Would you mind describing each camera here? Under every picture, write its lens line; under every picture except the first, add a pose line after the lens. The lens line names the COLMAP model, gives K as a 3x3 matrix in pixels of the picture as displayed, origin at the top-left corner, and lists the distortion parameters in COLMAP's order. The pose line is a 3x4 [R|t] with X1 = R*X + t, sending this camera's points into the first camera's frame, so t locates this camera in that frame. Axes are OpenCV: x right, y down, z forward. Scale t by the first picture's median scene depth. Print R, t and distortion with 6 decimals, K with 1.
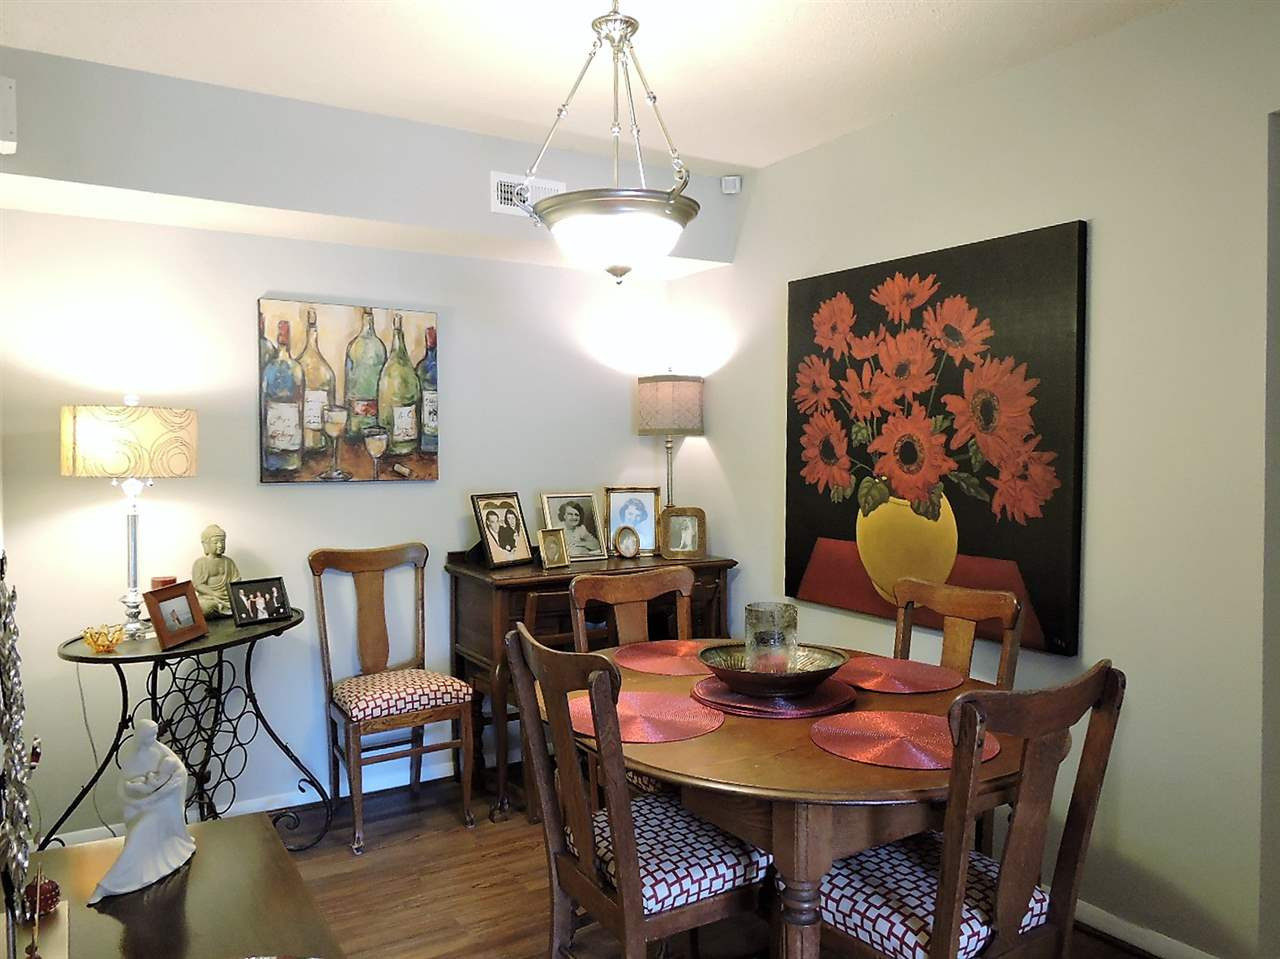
lens RADIAL K [[965.9, 0, 650.1], [0, 965.9, 481.8], [0, 0, 1]] dist [-0.006552, 0.000549]
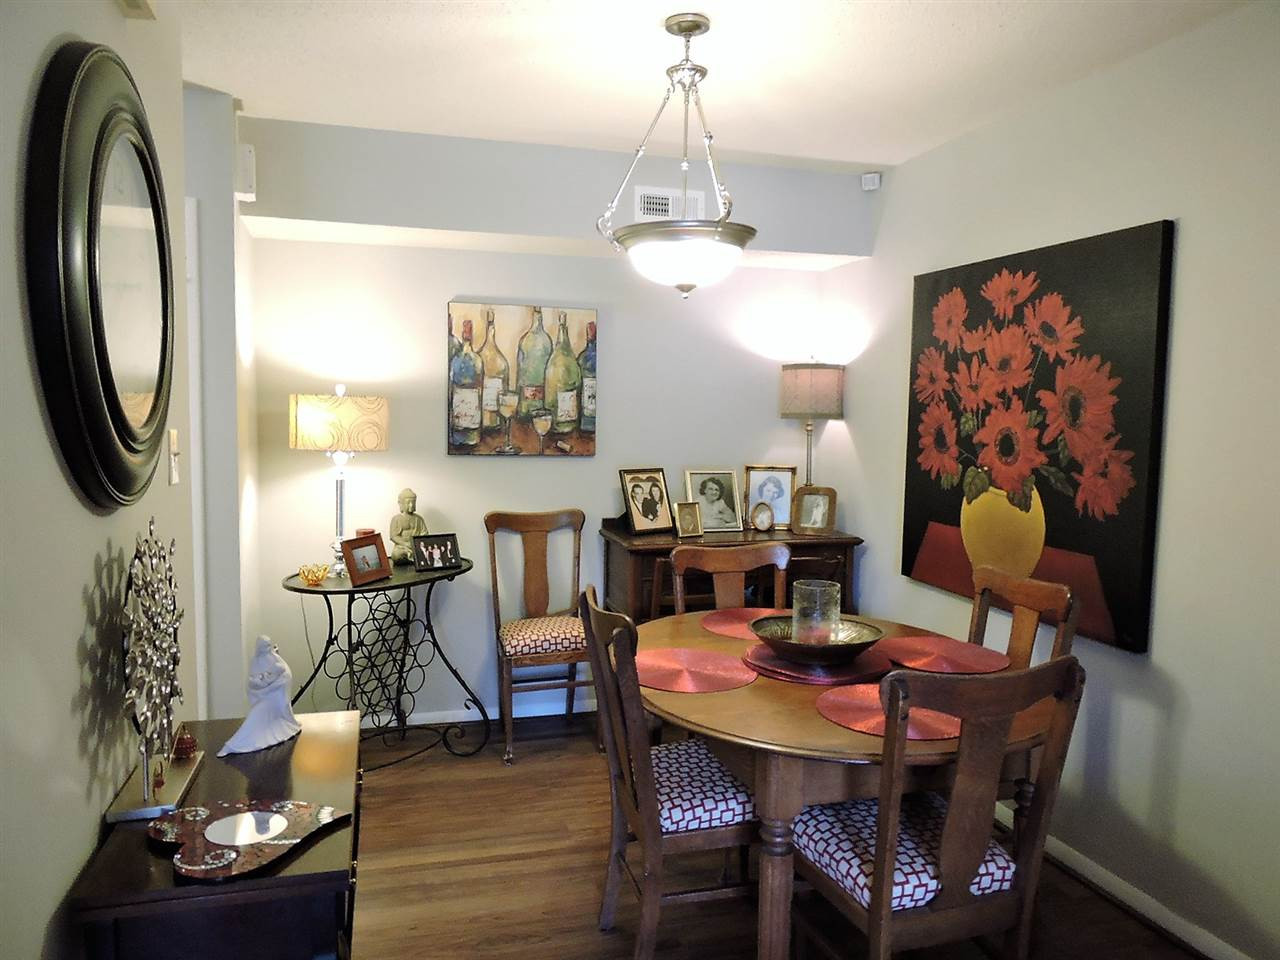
lens RADIAL K [[939.6, 0, 641.1], [0, 939.6, 483.0], [0, 0, 1]] dist [-0.004778, -0.001046]
pose [[0.960505, 0.037123, -0.275776, 0.169202], [-0.025871, 0.998682, 0.044330, -0.023867], [0.277058, -0.035445, 0.960199, -0.073890]]
